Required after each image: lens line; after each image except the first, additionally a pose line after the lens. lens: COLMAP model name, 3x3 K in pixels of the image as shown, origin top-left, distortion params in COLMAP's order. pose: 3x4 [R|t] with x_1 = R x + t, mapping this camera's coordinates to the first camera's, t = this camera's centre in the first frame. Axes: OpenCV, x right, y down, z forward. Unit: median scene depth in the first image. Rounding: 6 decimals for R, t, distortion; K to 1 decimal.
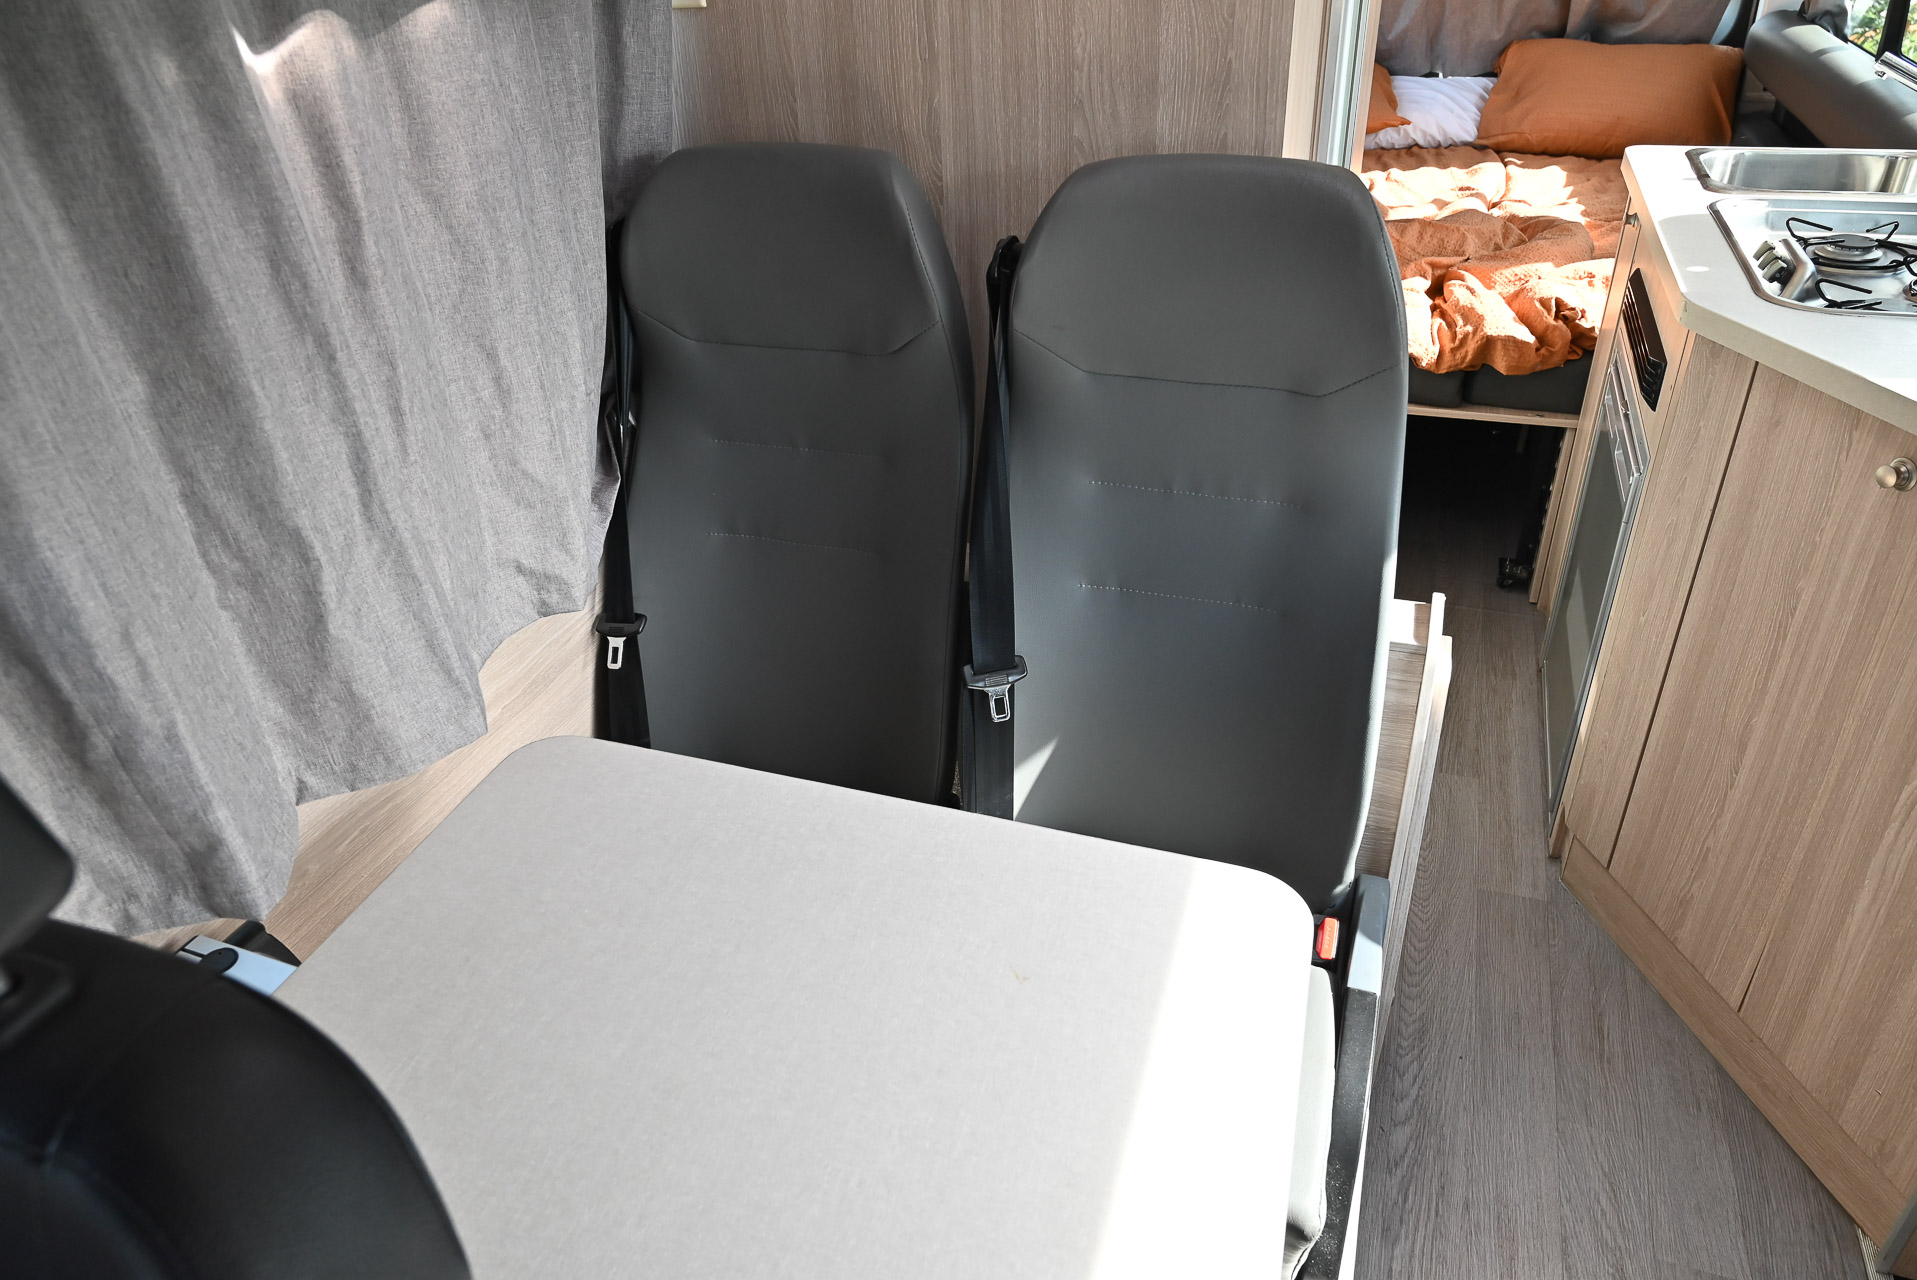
lens RADIAL K [[1323.7, 0, 940.0], [0, 1323.7, 654.1], [0, 0, 1]] dist [-0.015554, 0.012170]
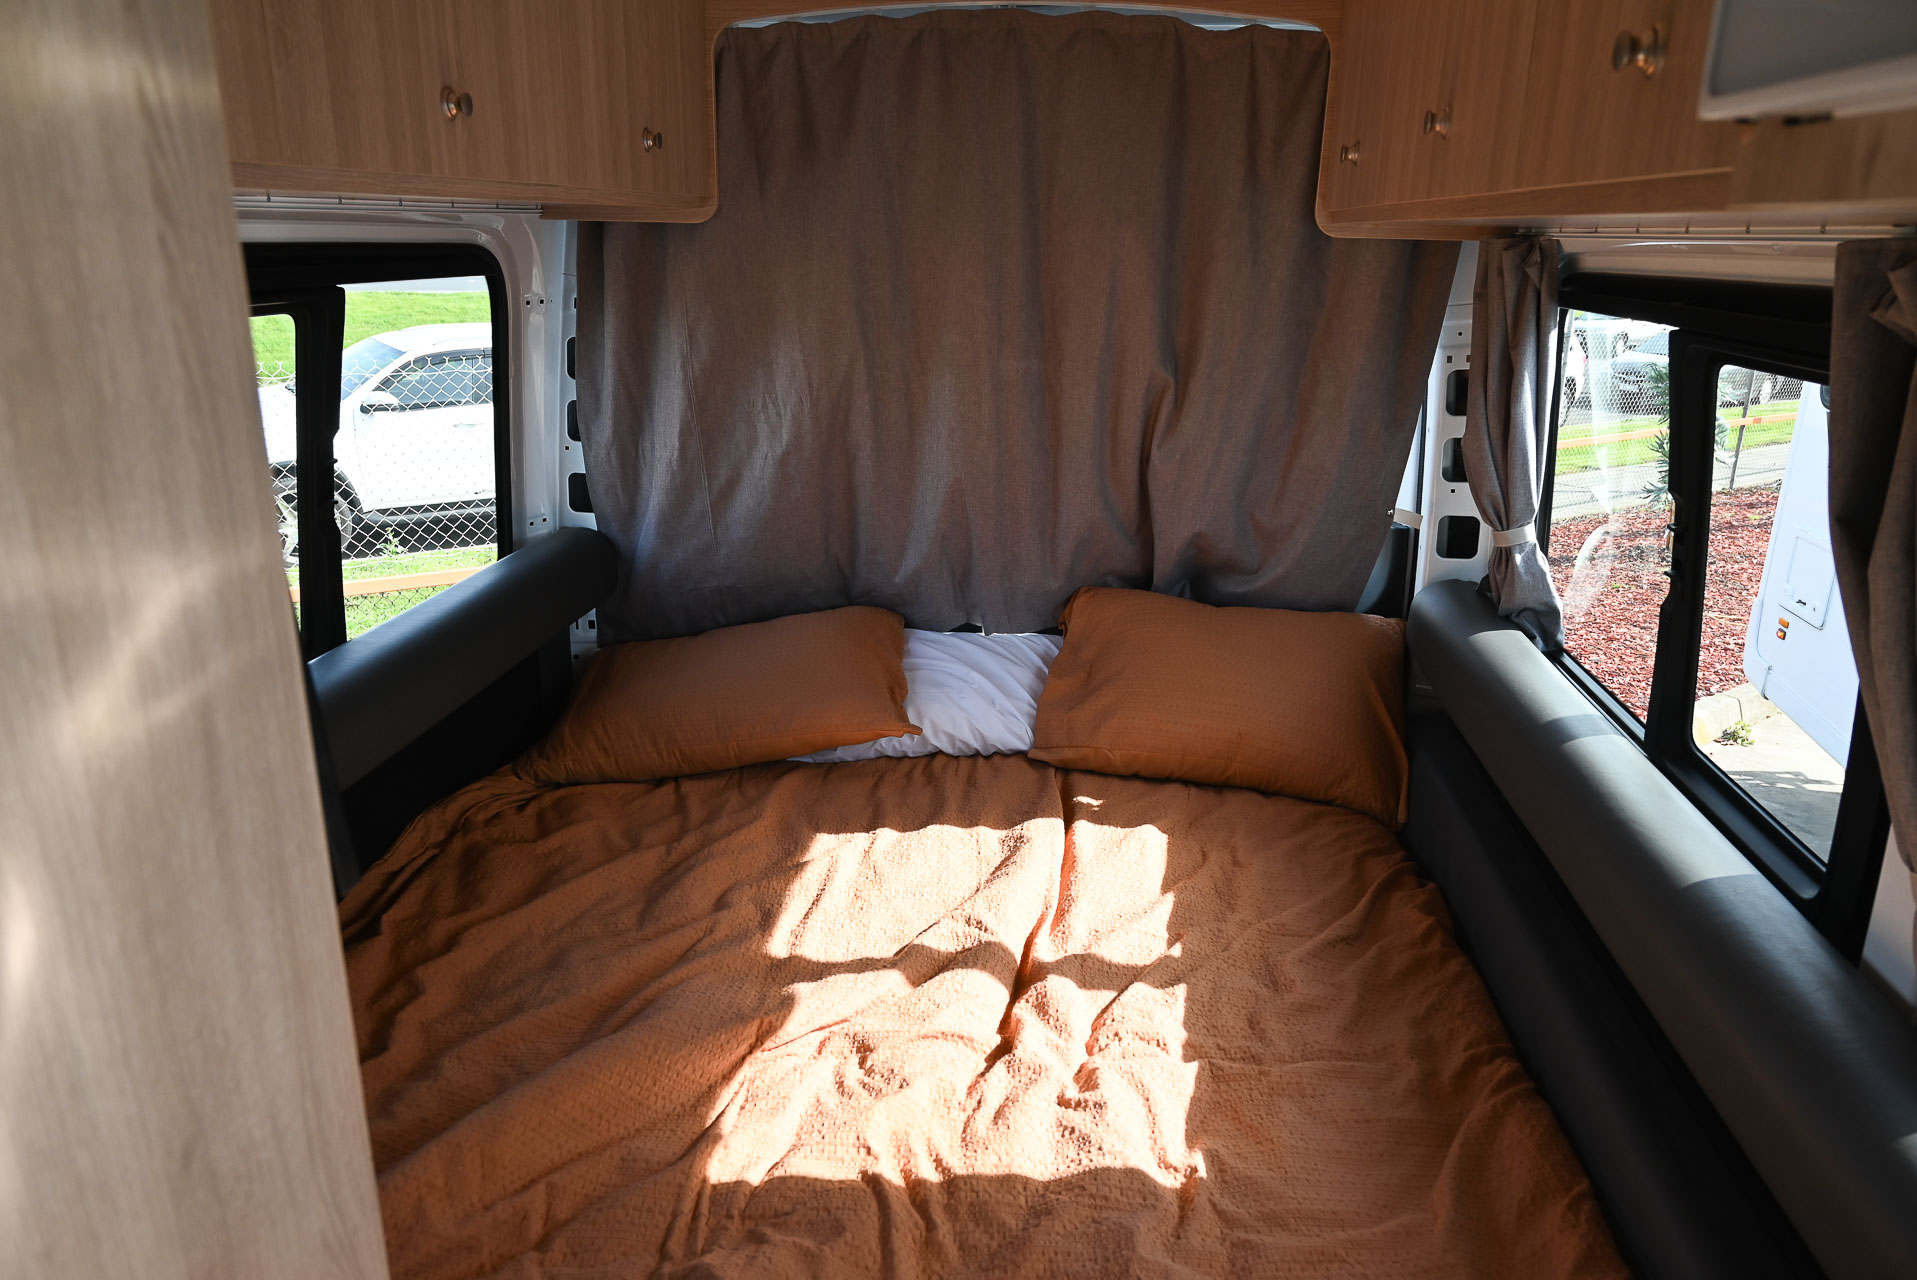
lens RADIAL K [[1323.7, 0, 942.9], [0, 1323.7, 648.7], [0, 0, 1]] dist [-0.015554, 0.012170]
pose [[0.976745, -0.000851, 0.214402, 0.353865], [0.052569, 0.970419, -0.235636, -0.443900], [-0.207859, 0.241427, 0.947896, 0.619009]]
